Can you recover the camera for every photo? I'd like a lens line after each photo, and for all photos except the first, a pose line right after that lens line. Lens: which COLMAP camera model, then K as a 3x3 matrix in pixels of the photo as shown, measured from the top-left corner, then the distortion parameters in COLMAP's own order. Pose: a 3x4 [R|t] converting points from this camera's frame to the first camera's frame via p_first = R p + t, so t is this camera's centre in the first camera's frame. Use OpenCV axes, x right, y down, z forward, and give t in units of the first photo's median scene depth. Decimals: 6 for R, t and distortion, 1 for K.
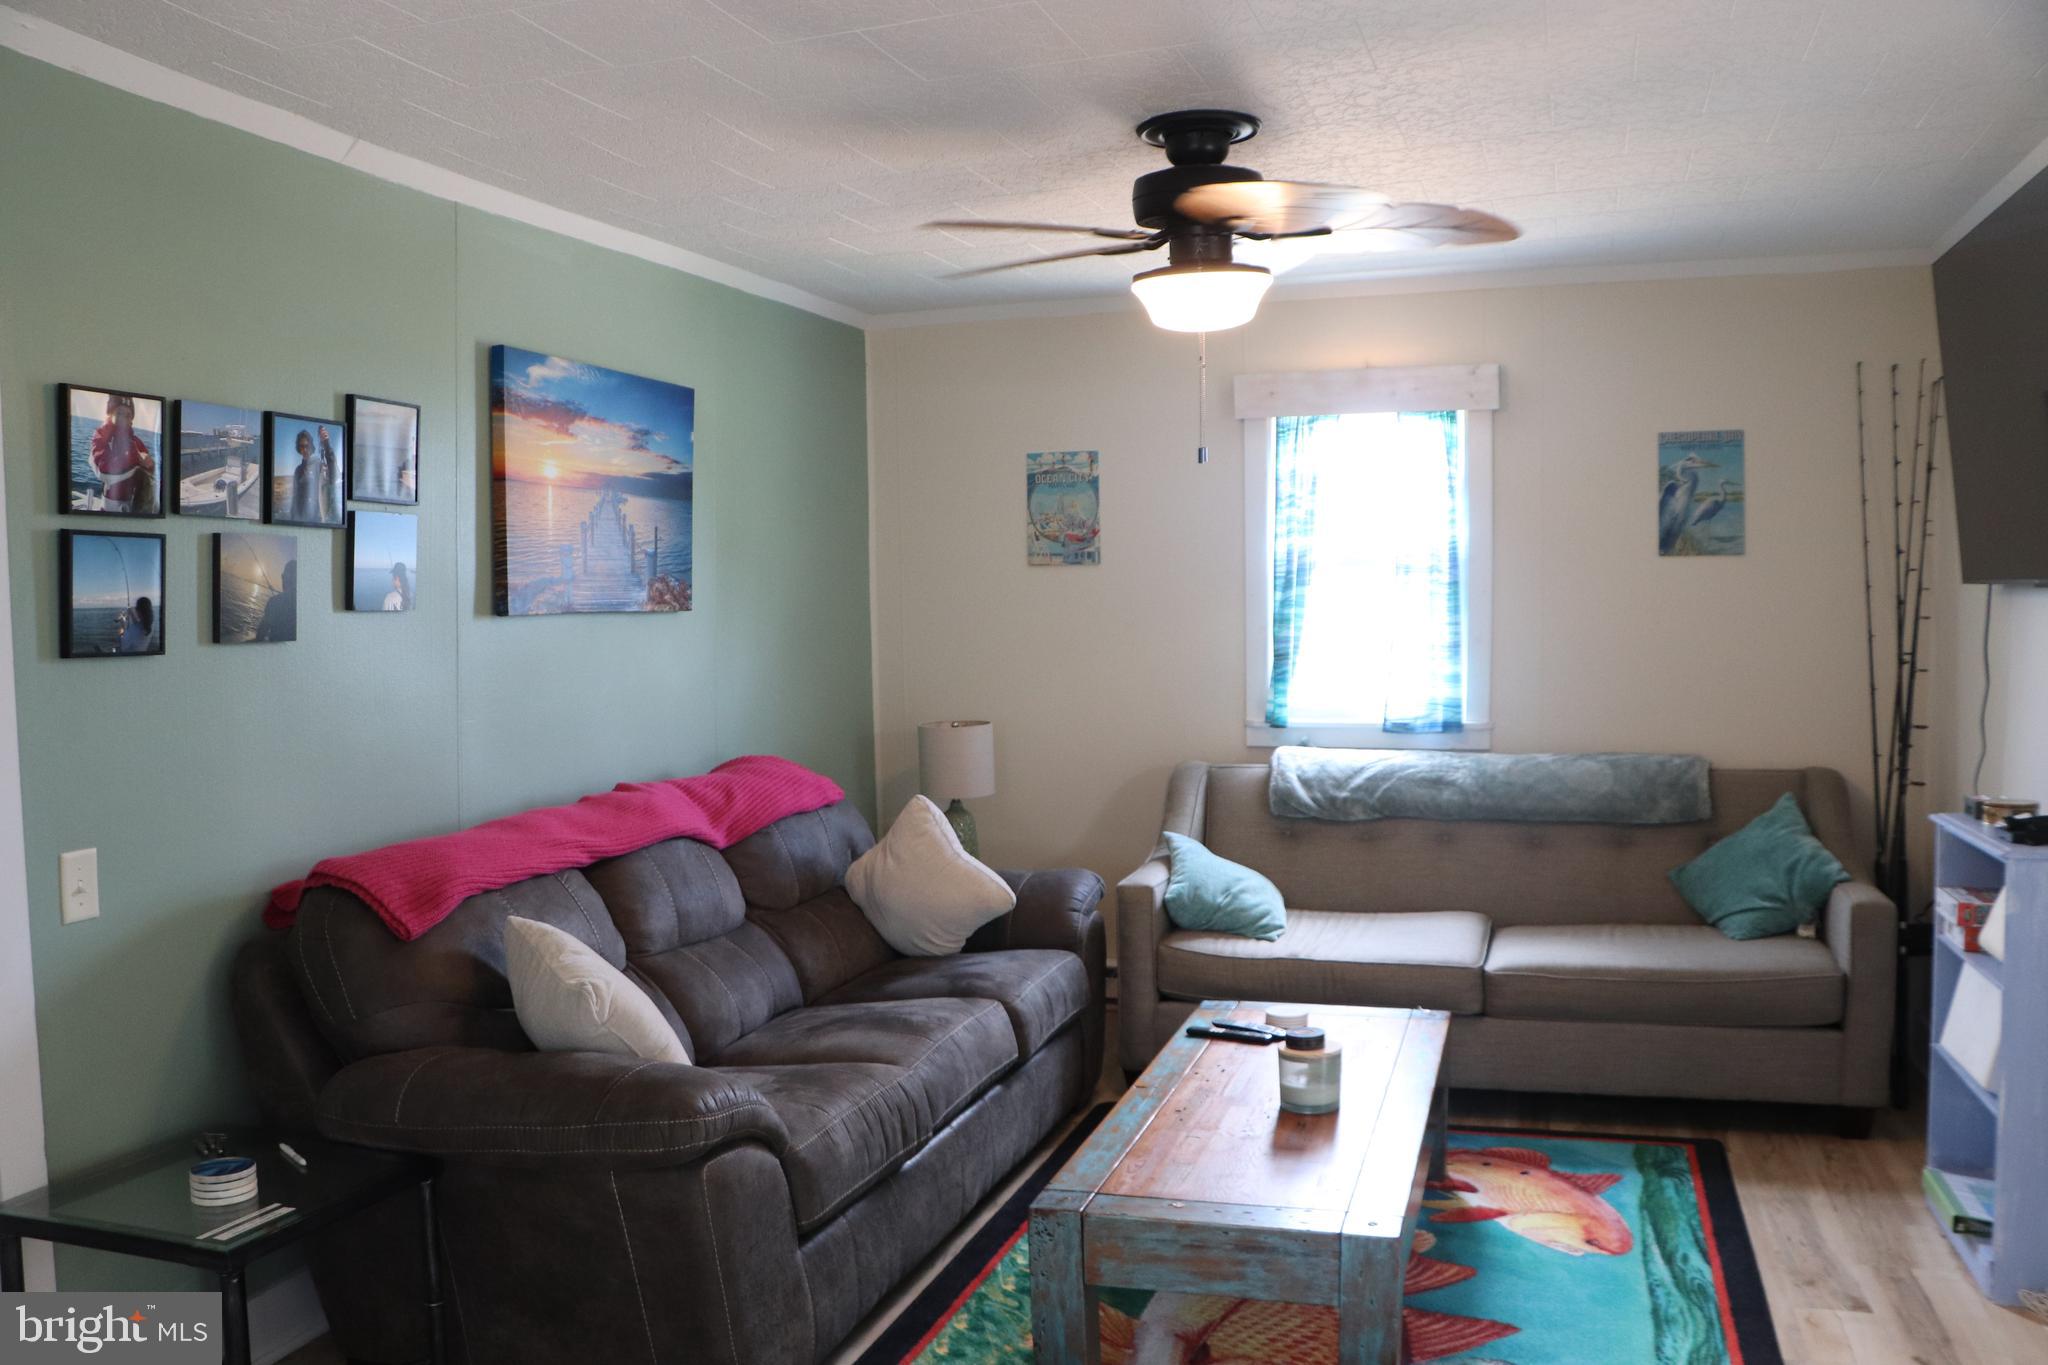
lens RADIAL K [[1701.1, 0, 1015.9], [0, 1701.1, 720.4], [0, 0, 1]] dist [-0.185315, 0.178229]
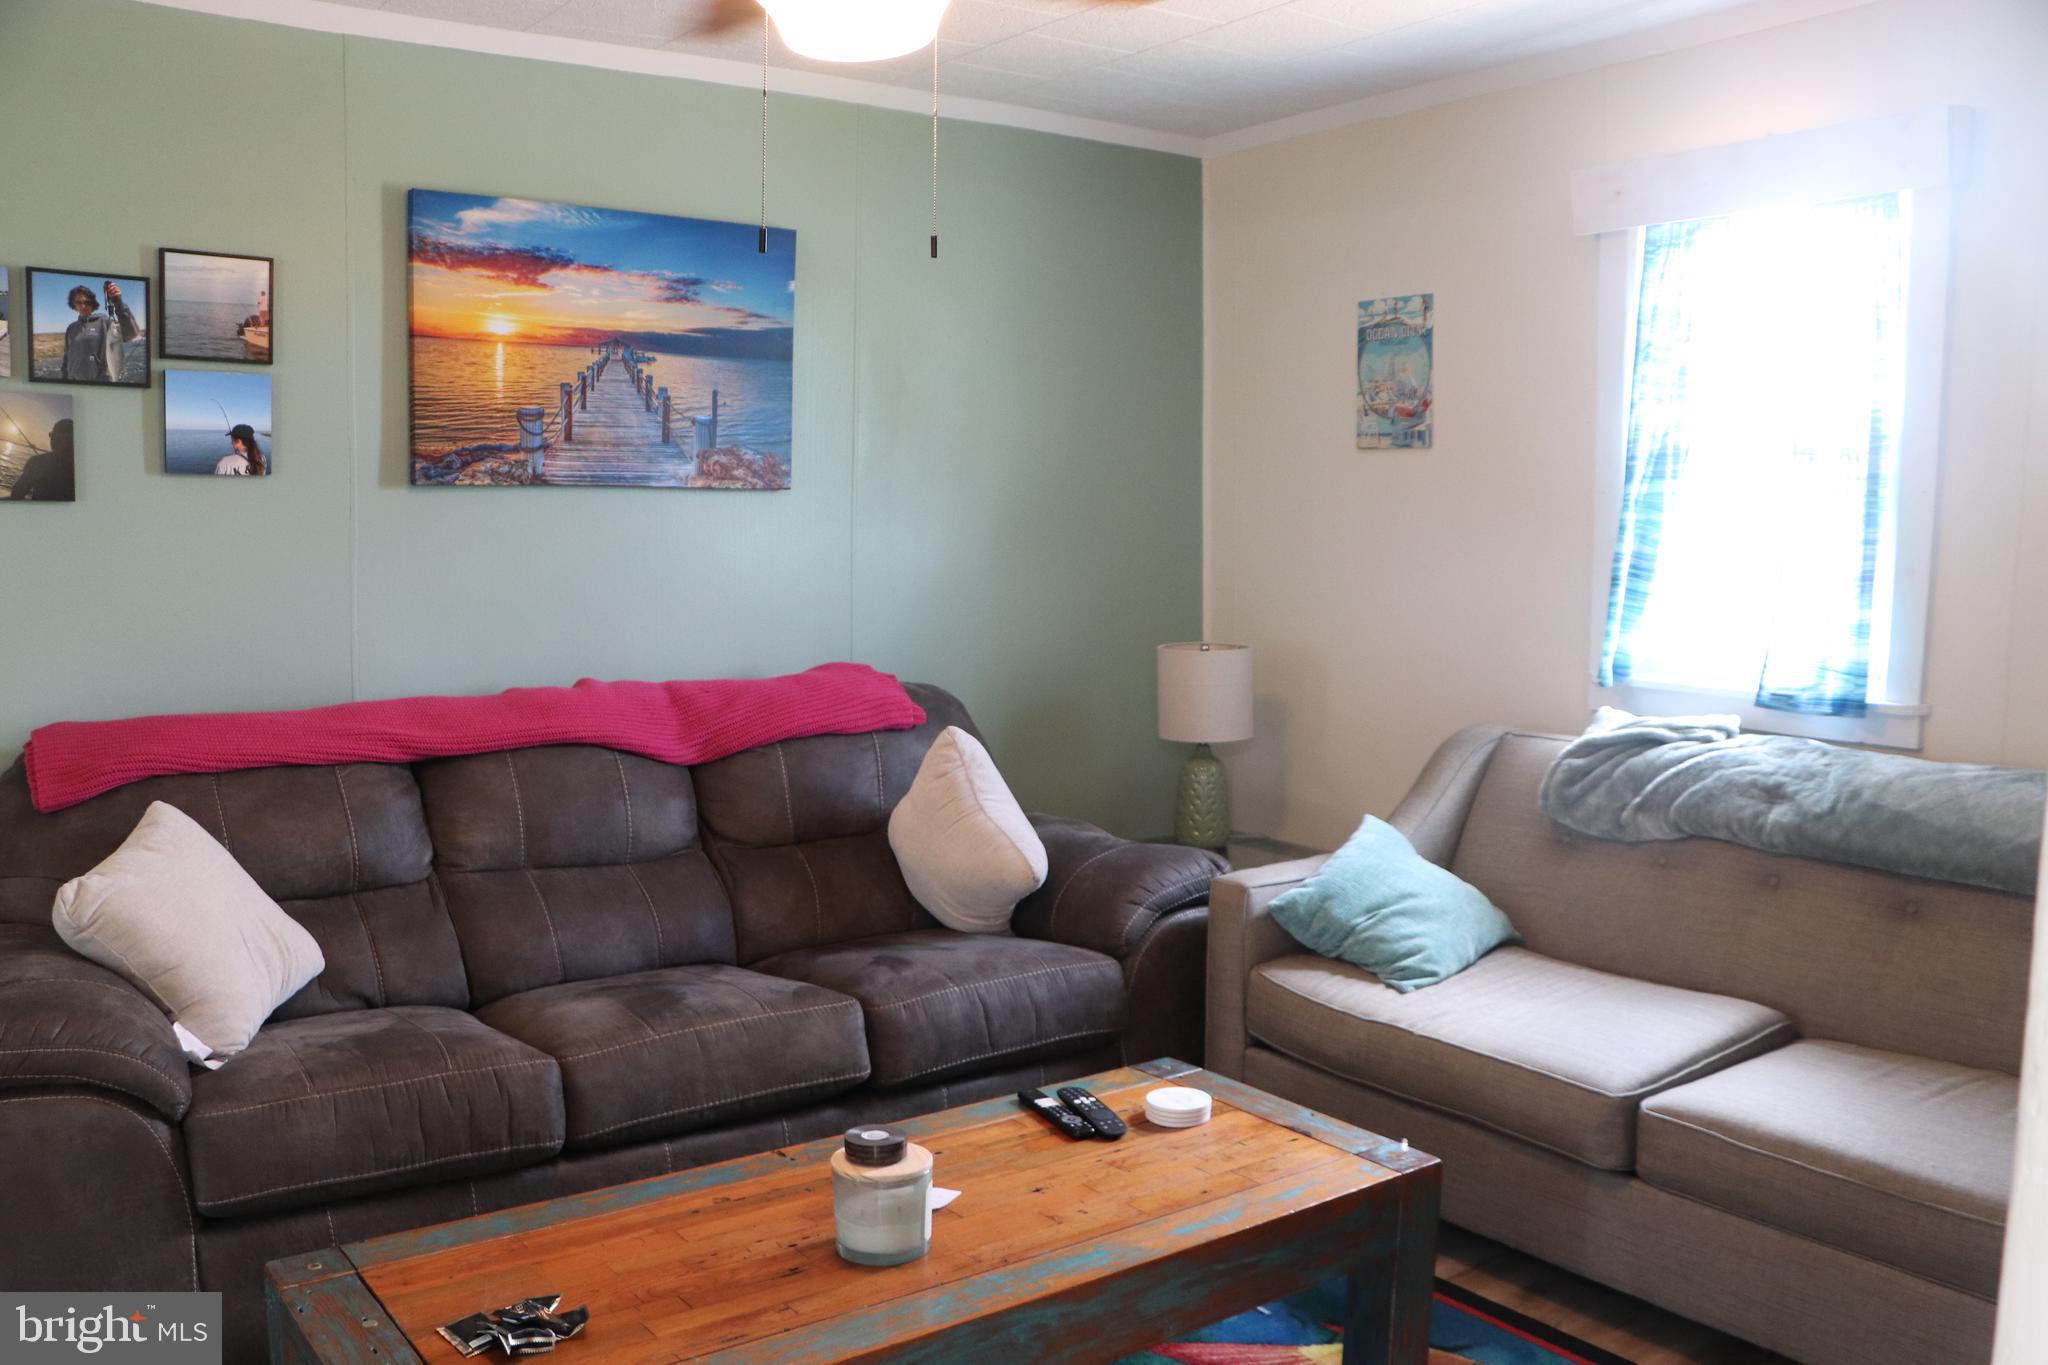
lens RADIAL K [[1701.1, 0, 1015.9], [0, 1701.1, 720.4], [0, 0, 1]] dist [-0.185315, 0.178229]
pose [[0.808435, 0.093359, -0.581134, 0.424495], [-0.065760, 0.995485, 0.068445, -0.014779], [0.584900, -0.017118, 0.810925, 0.376974]]
